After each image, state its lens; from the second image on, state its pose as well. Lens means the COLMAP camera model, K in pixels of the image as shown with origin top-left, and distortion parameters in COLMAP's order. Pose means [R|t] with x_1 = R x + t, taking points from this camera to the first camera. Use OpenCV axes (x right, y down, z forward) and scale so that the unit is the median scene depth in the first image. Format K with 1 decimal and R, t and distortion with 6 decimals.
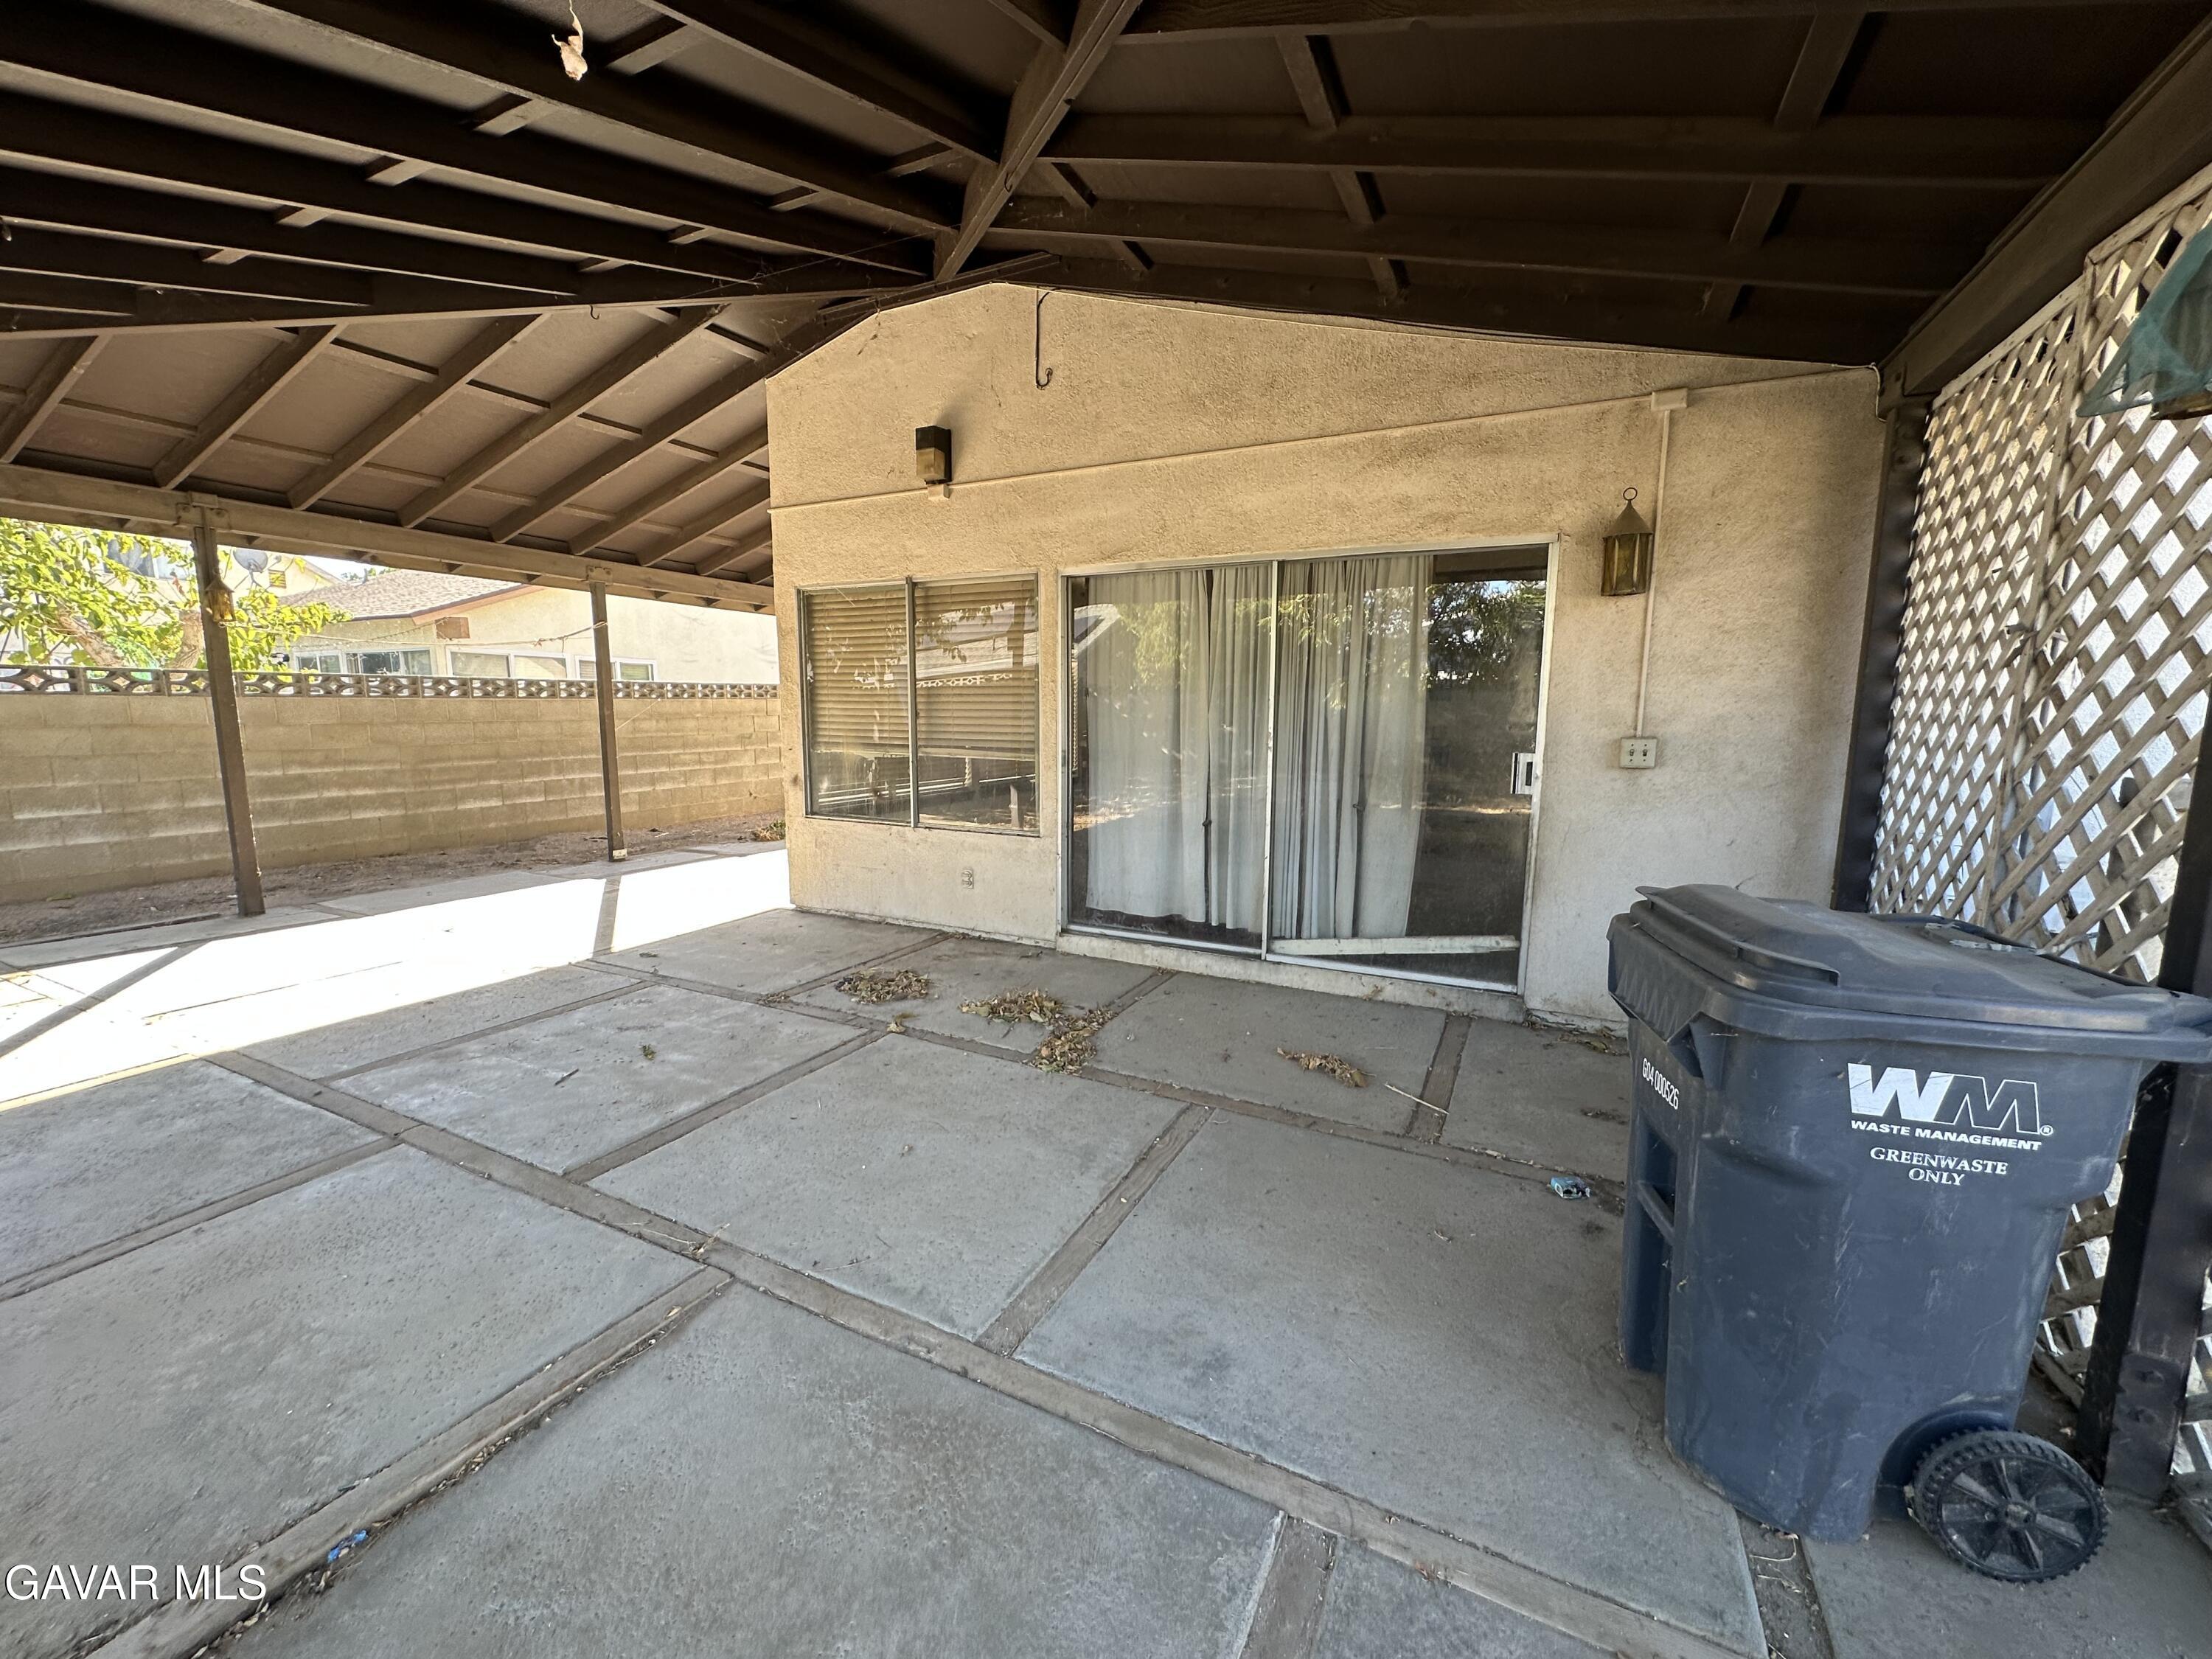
lens RADIAL K [[884.1, 0, 1105.9], [0, 884.1, 828.0], [0, 0, 1]] dist [-0.001738, 0.000768]
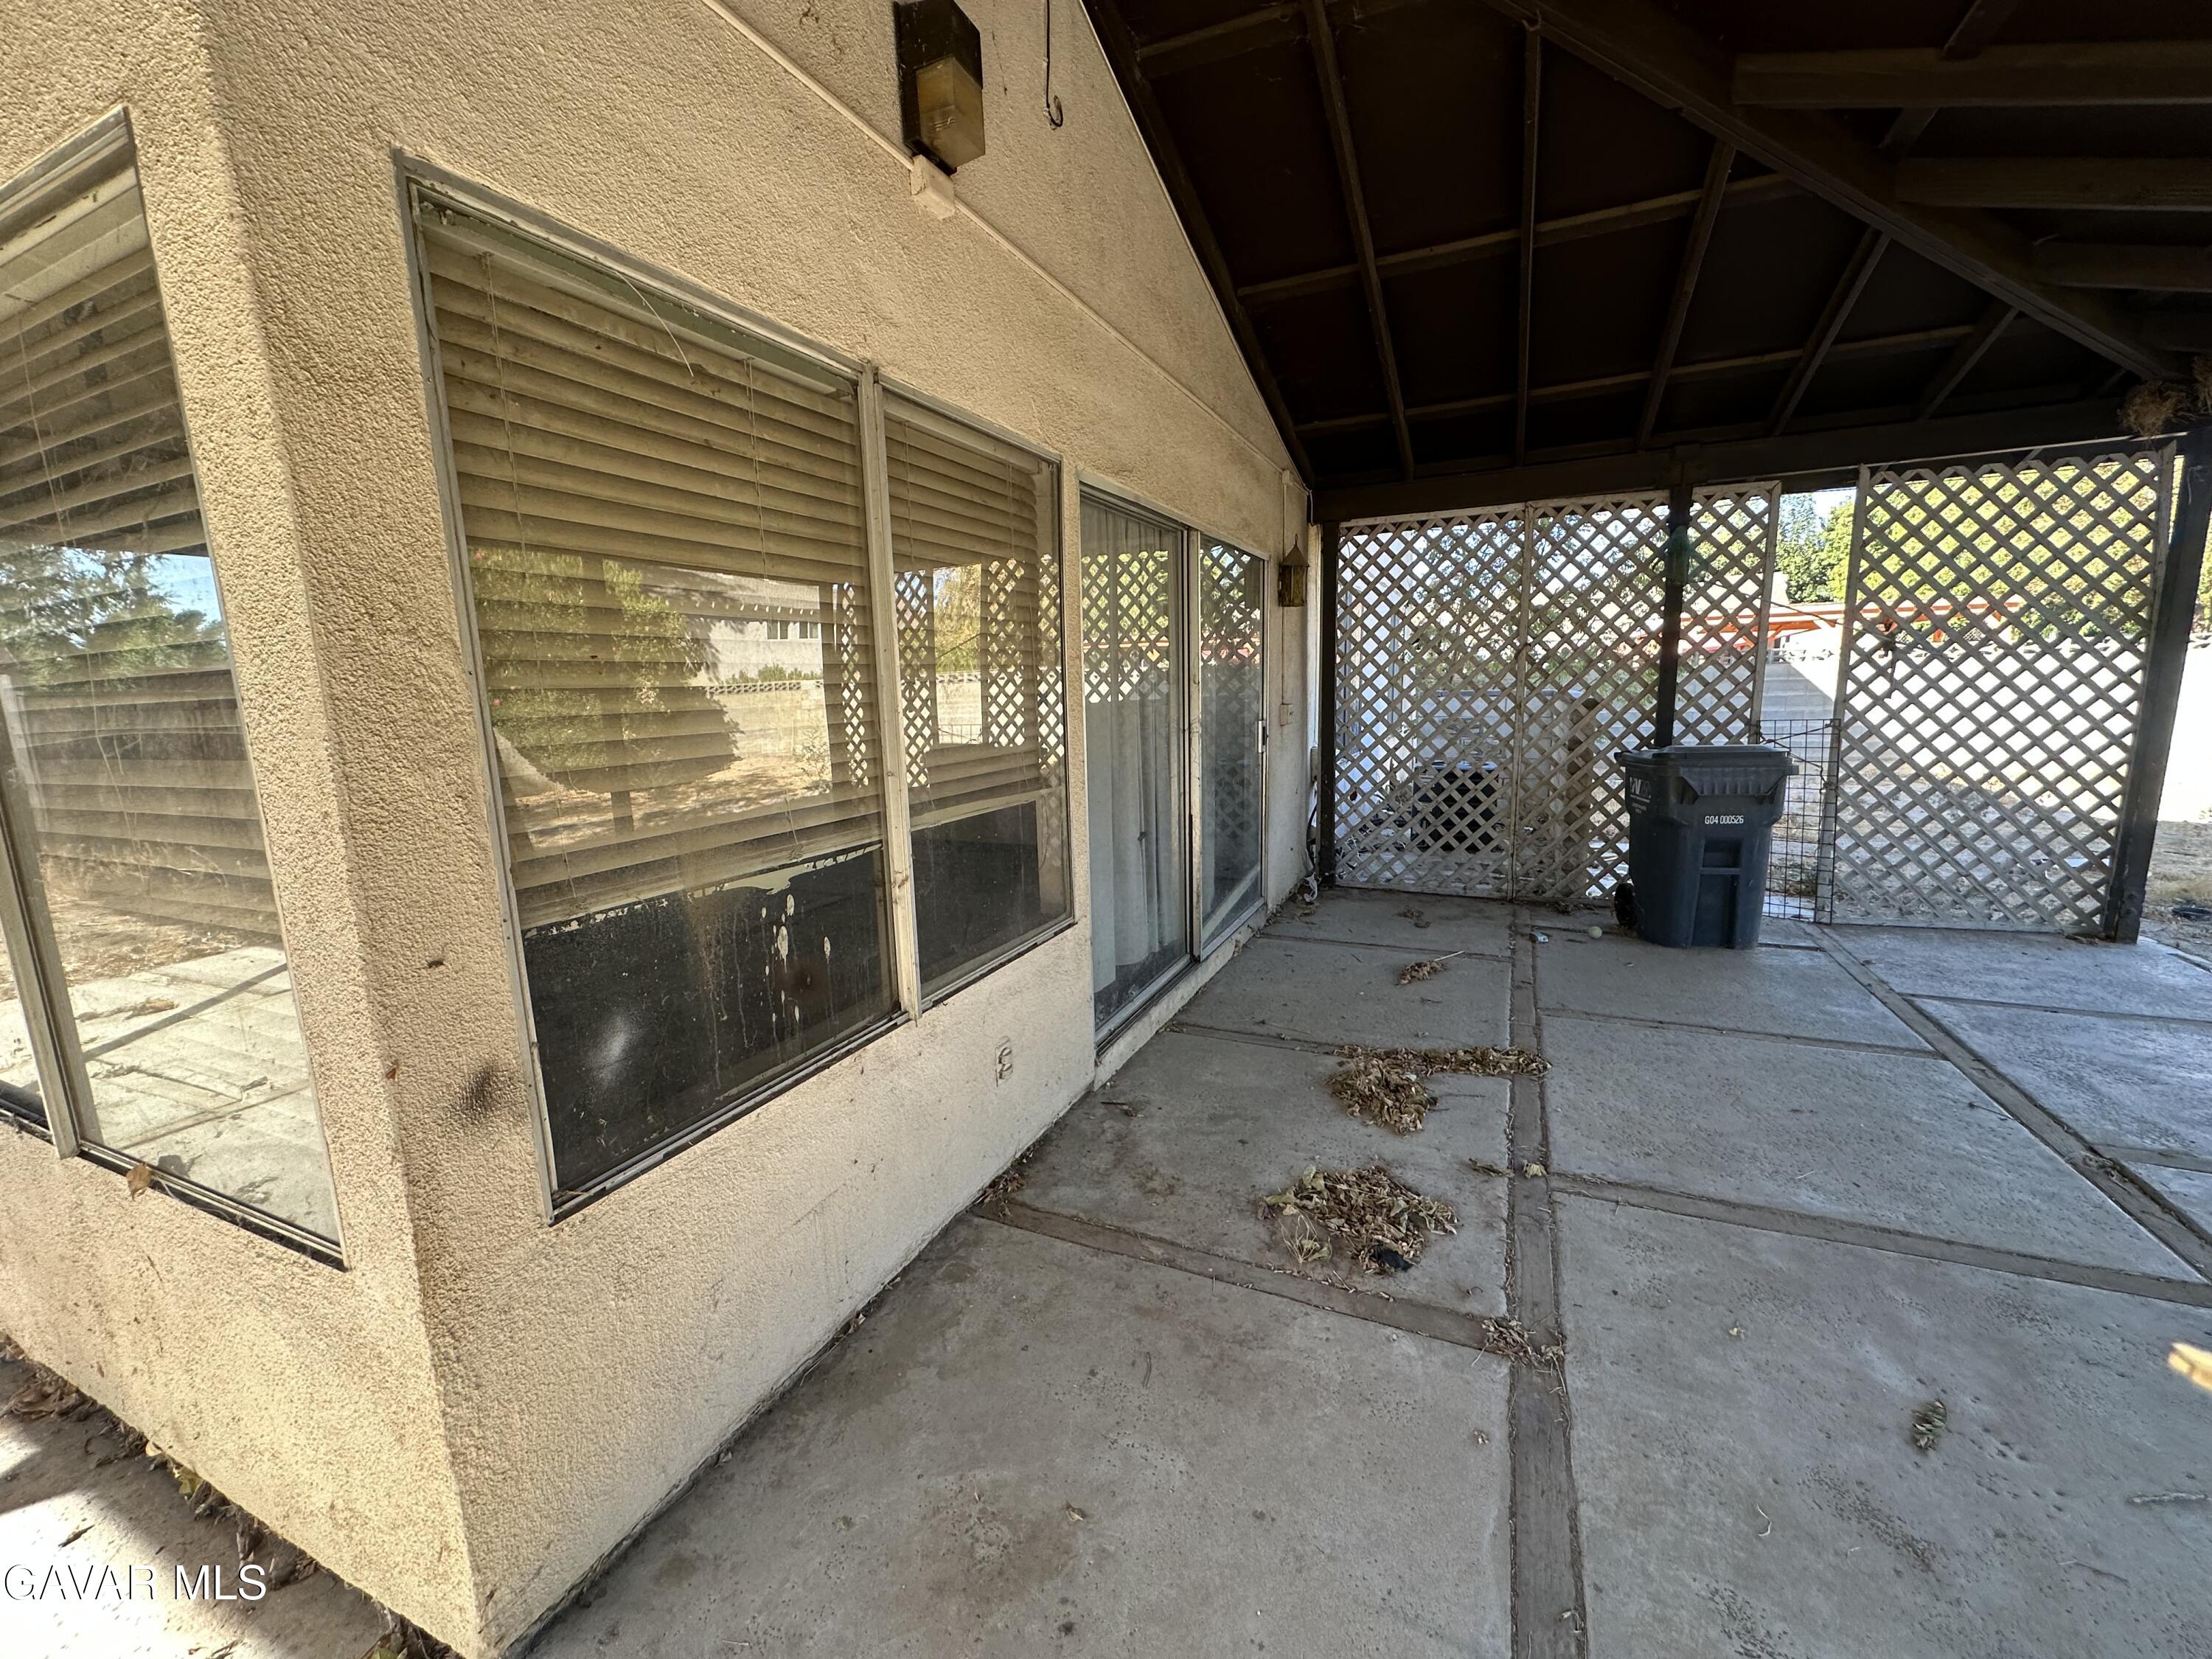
lens RADIAL K [[884.1, 0, 1109.0], [0, 884.1, 821.6], [0, 0, 1]] dist [-0.001738, 0.000768]
pose [[-0.033190, -0.163293, 0.986019, -0.674649], [0.167676, 0.971670, 0.166560, -0.155493], [-0.985283, 0.170860, -0.004869, 1.016399]]
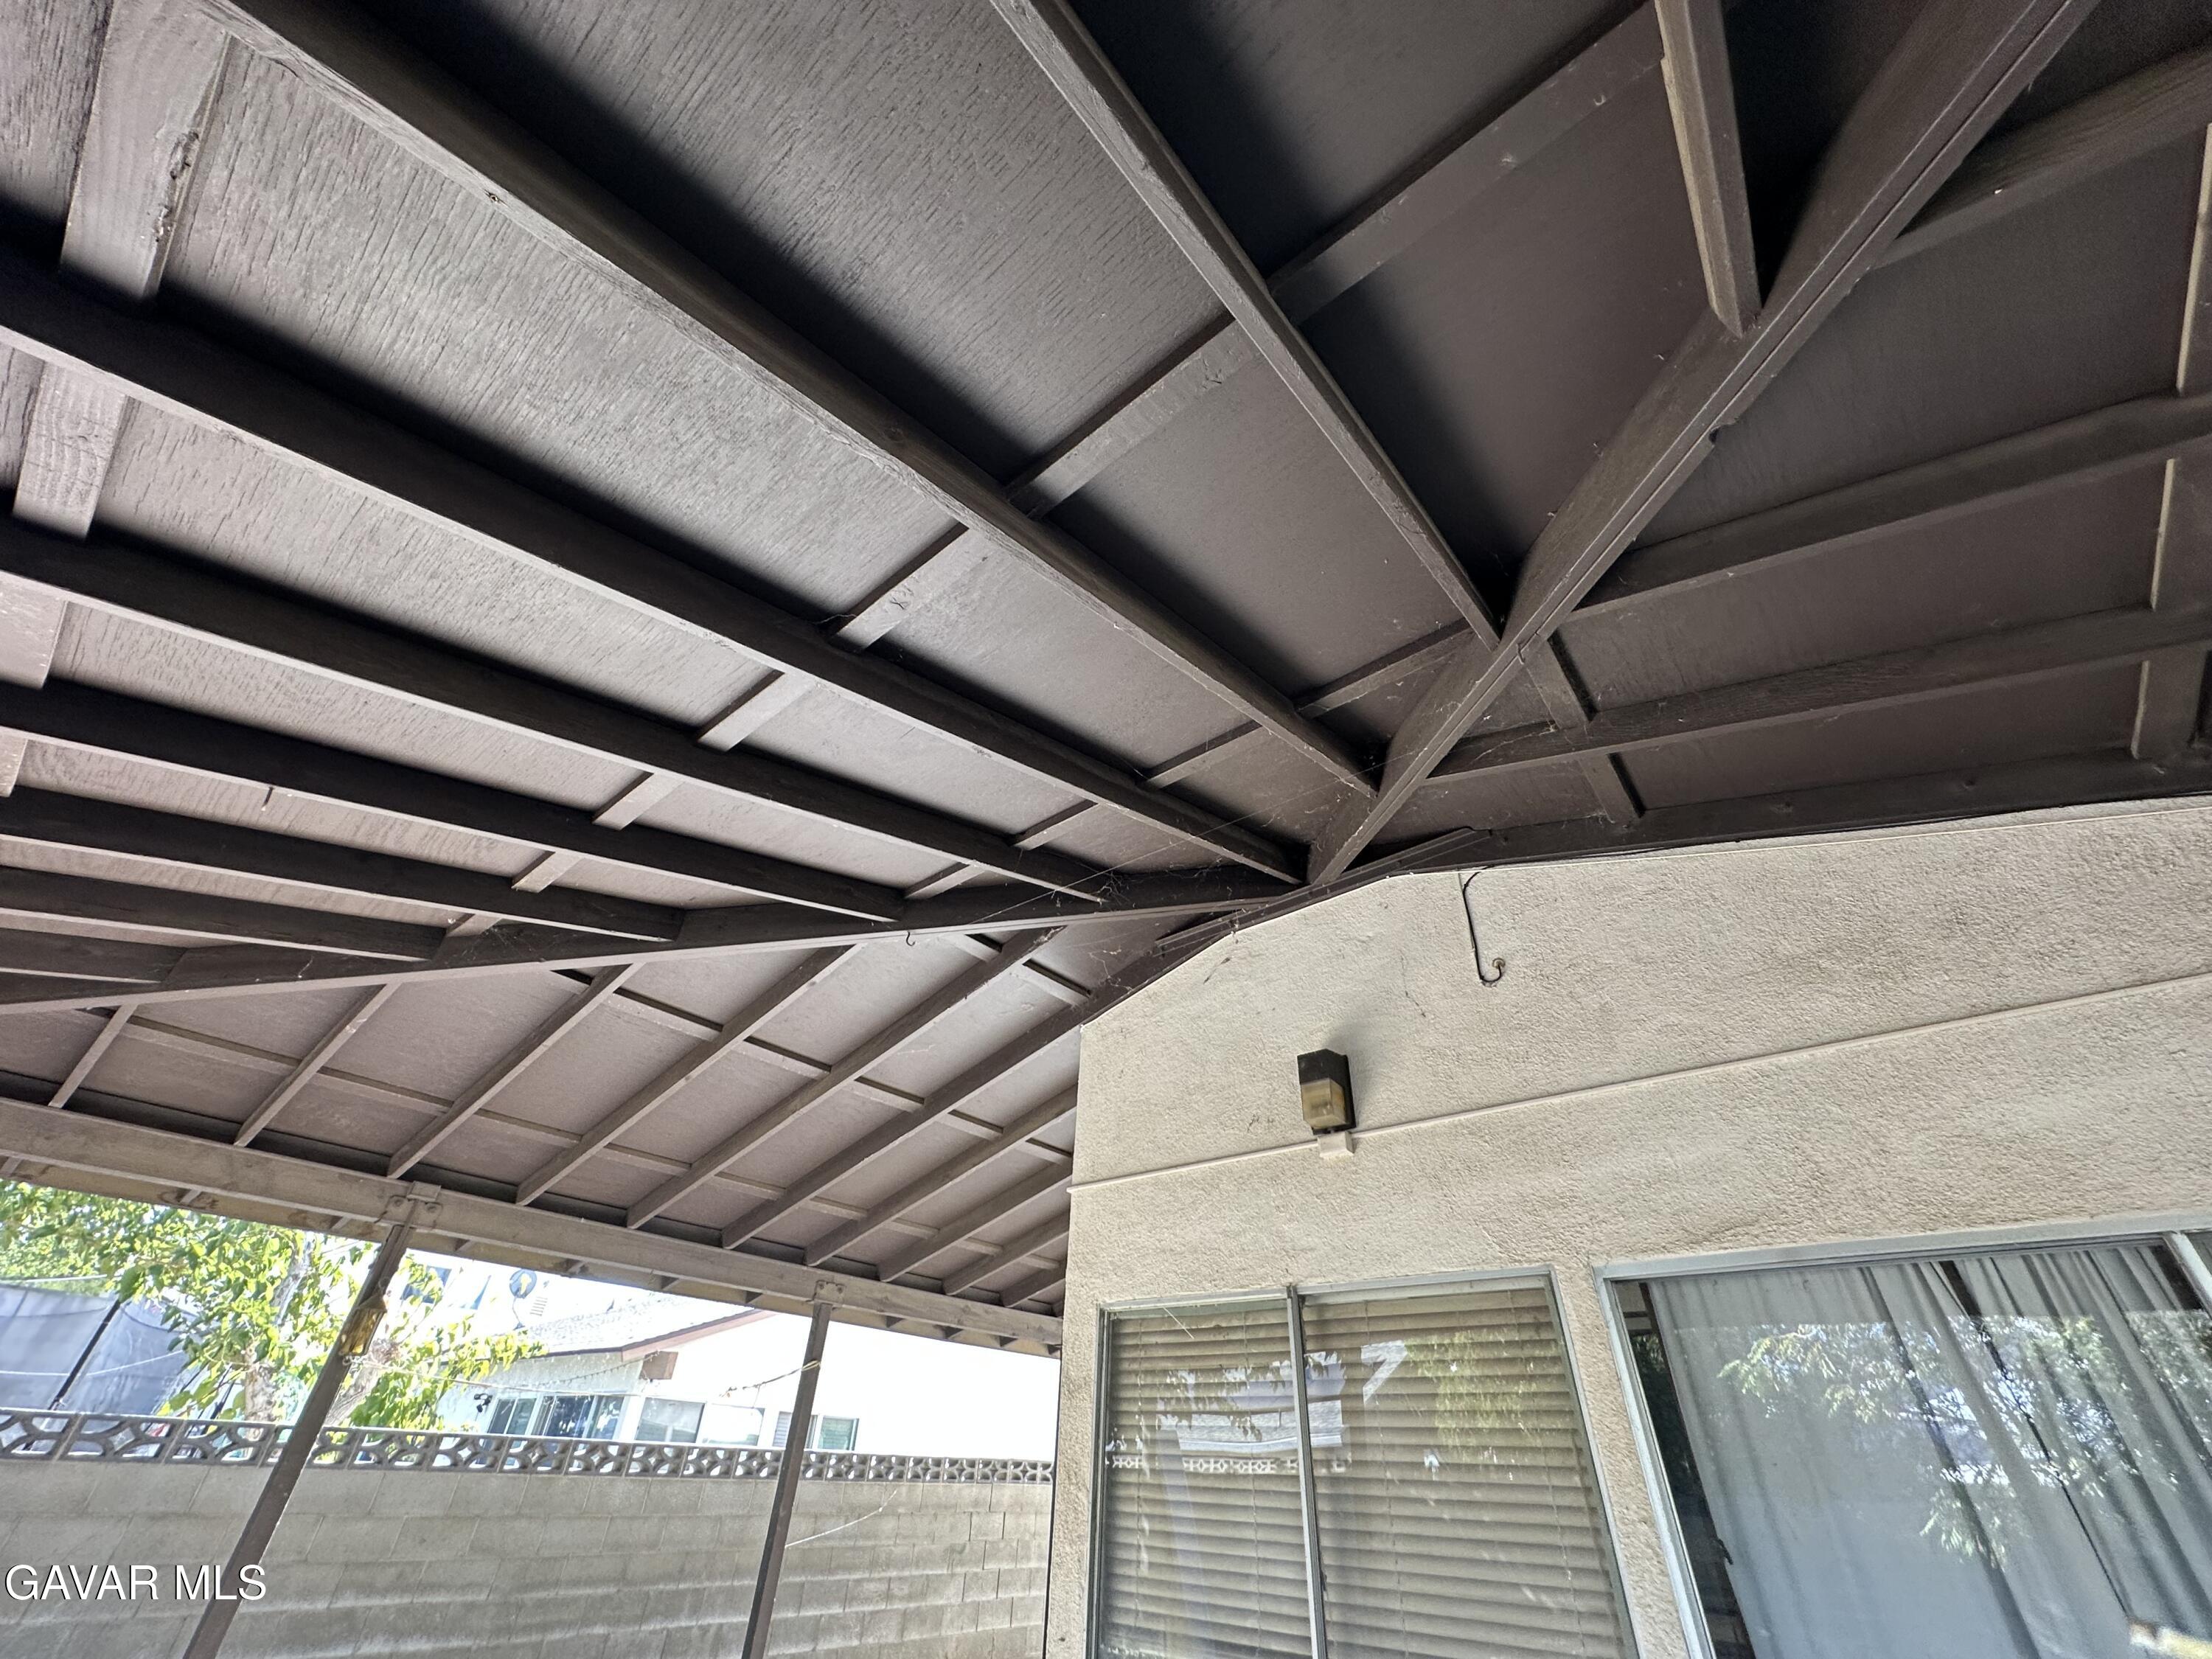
lens RADIAL K [[884.1, 0, 1107.3], [0, 884.1, 833.3], [0, 0, 1]] dist [-0.001738, 0.000768]
pose [[0.972538, -0.110331, -0.204929, -0.203322], [-0.063338, 0.721803, -0.689194, -0.089848], [0.223958, 0.683247, 0.694993, 0.369045]]
